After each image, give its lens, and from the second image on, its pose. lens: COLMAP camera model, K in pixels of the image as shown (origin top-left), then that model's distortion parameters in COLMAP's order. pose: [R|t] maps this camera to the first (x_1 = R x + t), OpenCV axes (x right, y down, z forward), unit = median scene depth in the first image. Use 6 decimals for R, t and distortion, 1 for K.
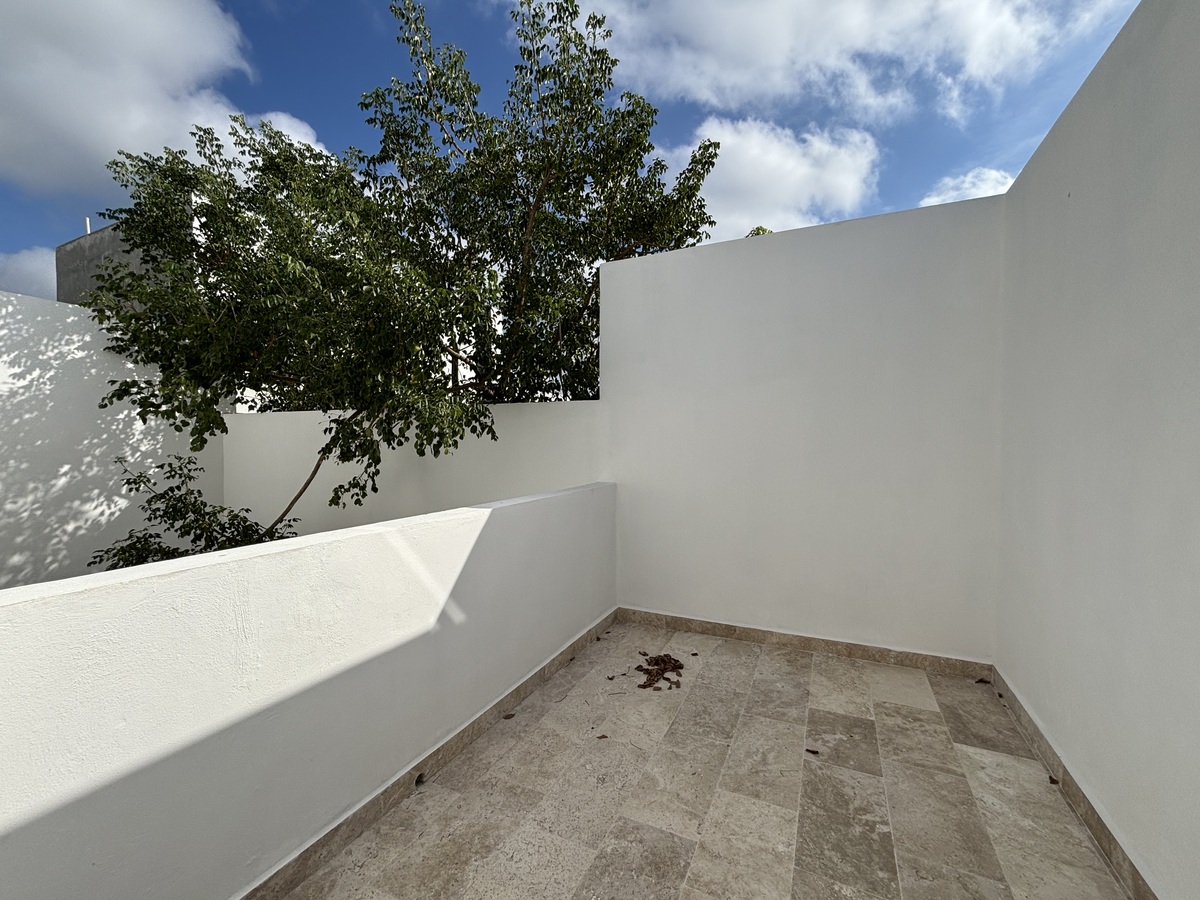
lens RADIAL K [[485.8, 0, 601.3], [0, 485.8, 447.5], [0, 0, 1]] dist [0.002691, -0.000538]
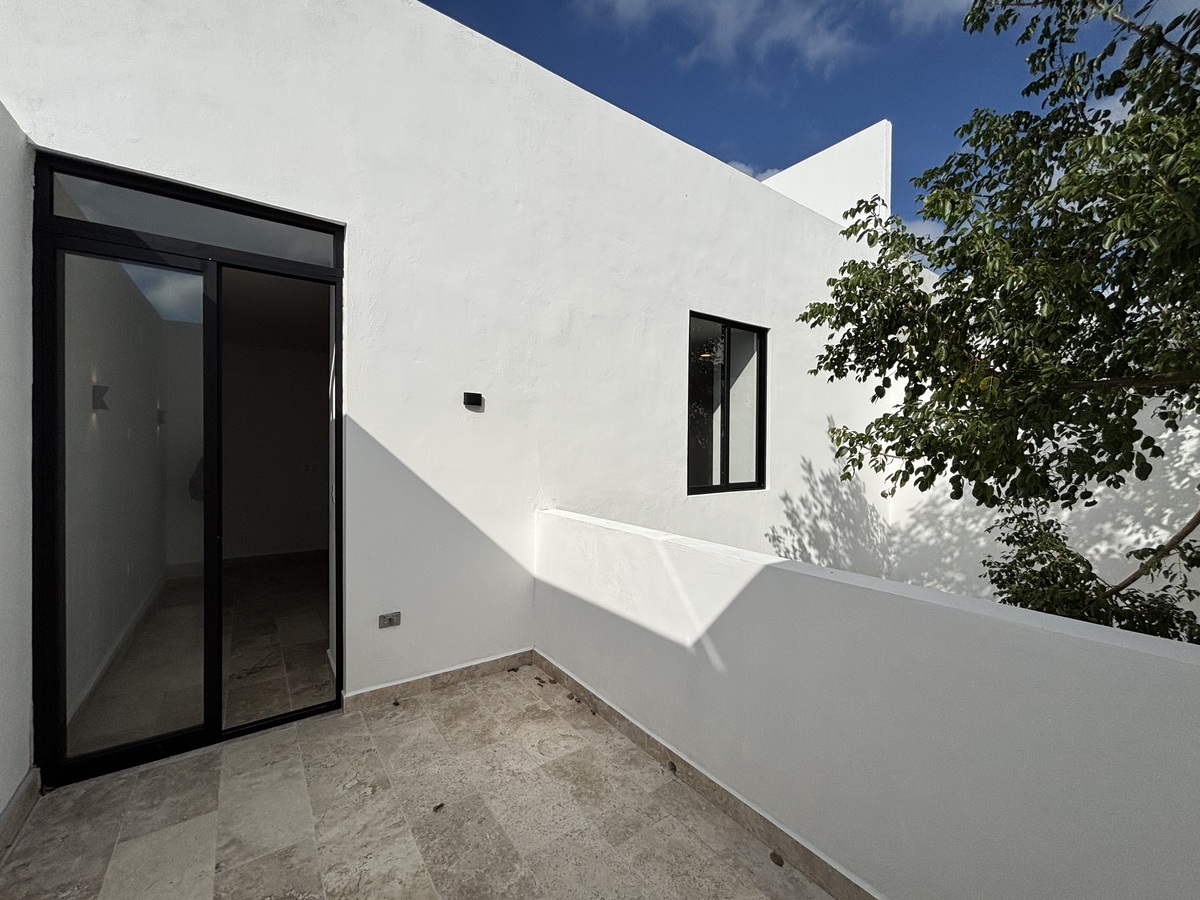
lens RADIAL K [[485.8, 0, 600.7], [0, 485.8, 450.2], [0, 0, 1]] dist [0.002691, -0.000538]
pose [[-0.477369, -0.001982, -0.878701, 0.285395], [-0.016850, 0.999834, 0.006899, -0.028472], [0.878541, 0.018100, -0.477323, 0.547322]]
